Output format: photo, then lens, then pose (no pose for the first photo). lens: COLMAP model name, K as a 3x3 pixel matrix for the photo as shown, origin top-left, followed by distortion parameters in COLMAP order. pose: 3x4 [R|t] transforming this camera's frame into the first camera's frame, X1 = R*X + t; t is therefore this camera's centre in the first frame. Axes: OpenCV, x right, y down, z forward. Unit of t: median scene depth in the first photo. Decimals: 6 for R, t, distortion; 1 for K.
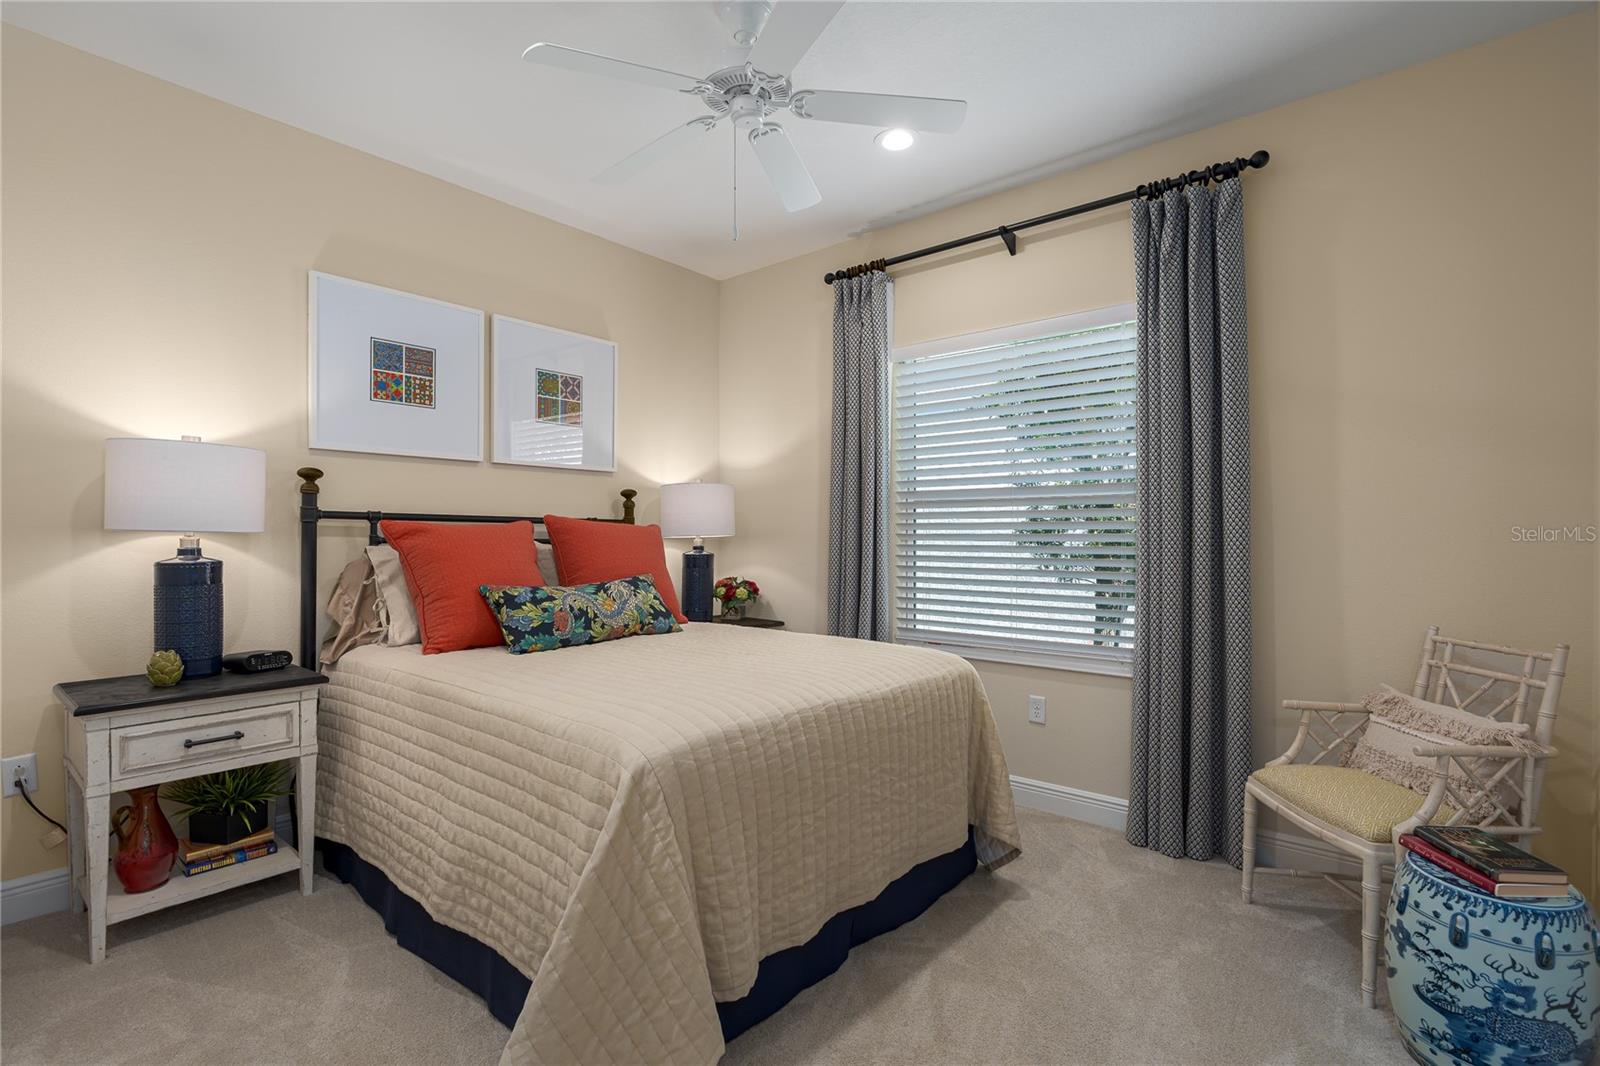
lens RADIAL K [[740.6, 0, 799.6], [0, 740.6, 533.4], [0, 0, 1]] dist [-0.005702, 0.002427]
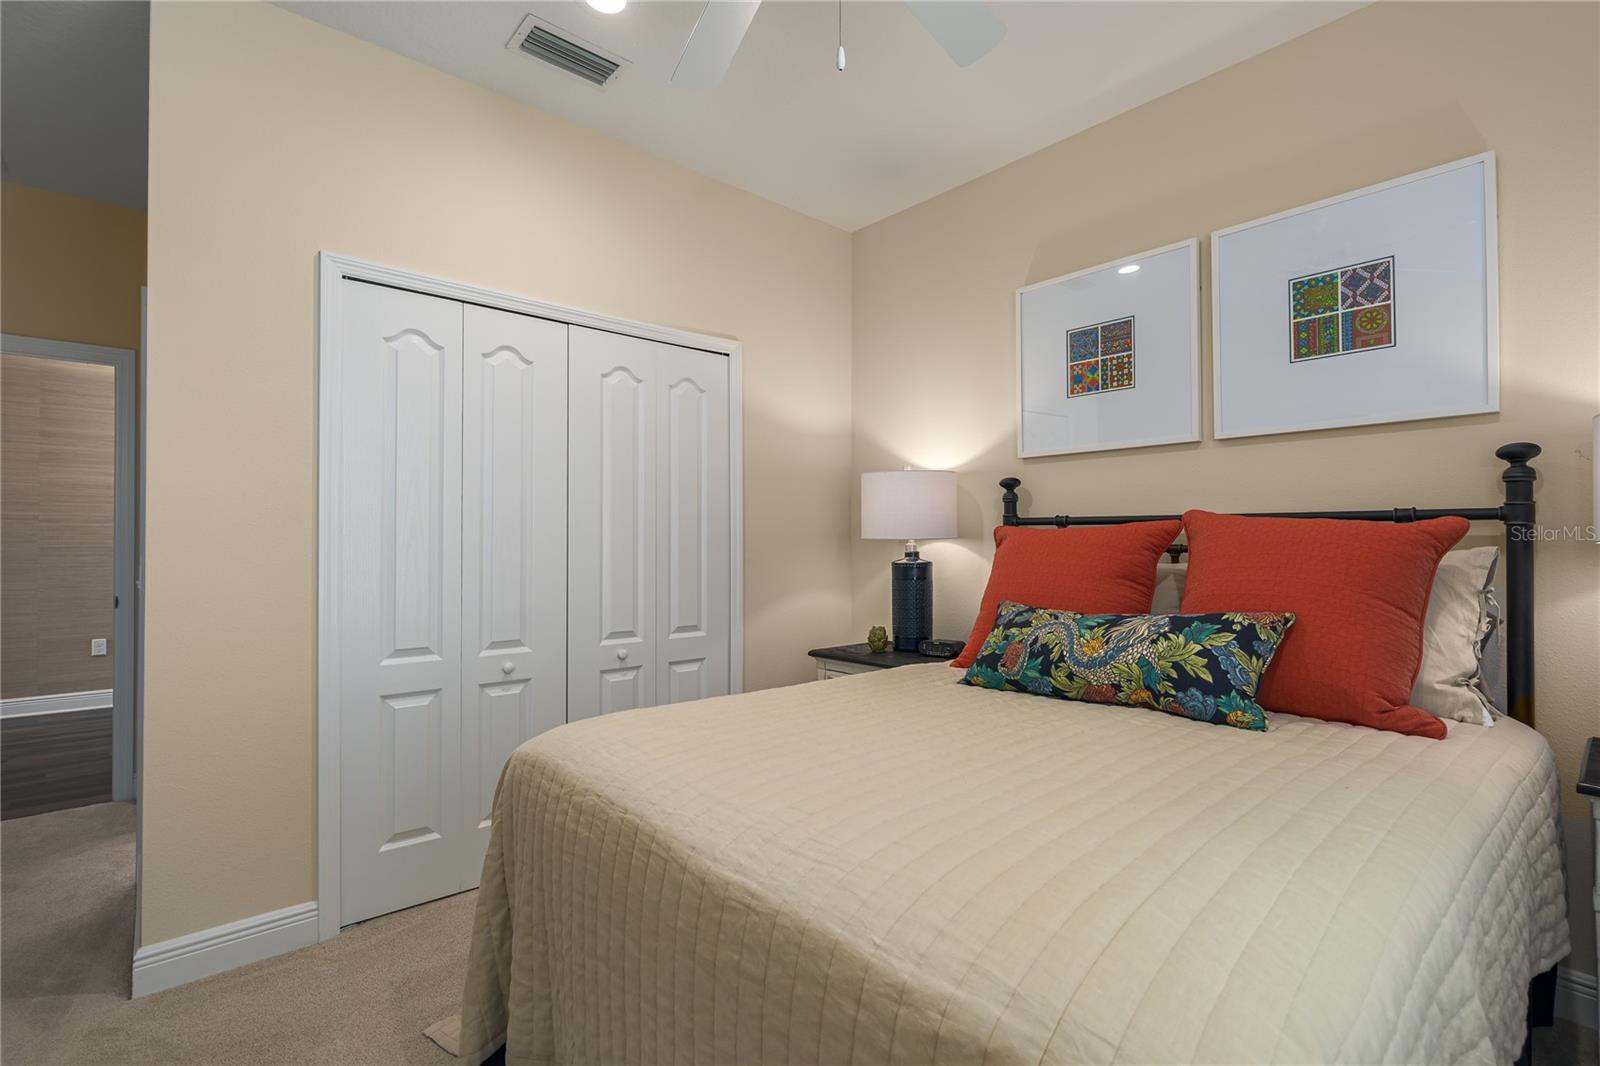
lens RADIAL K [[740.6, 0, 812.6], [0, 740.6, 532.0], [0, 0, 1]] dist [-0.005702, 0.002427]
pose [[-0.136473, -0.022217, -0.990395, 0.387411], [-0.003164, 0.999753, -0.021991, 0.011667], [0.990639, 0.000133, -0.136509, 0.802875]]
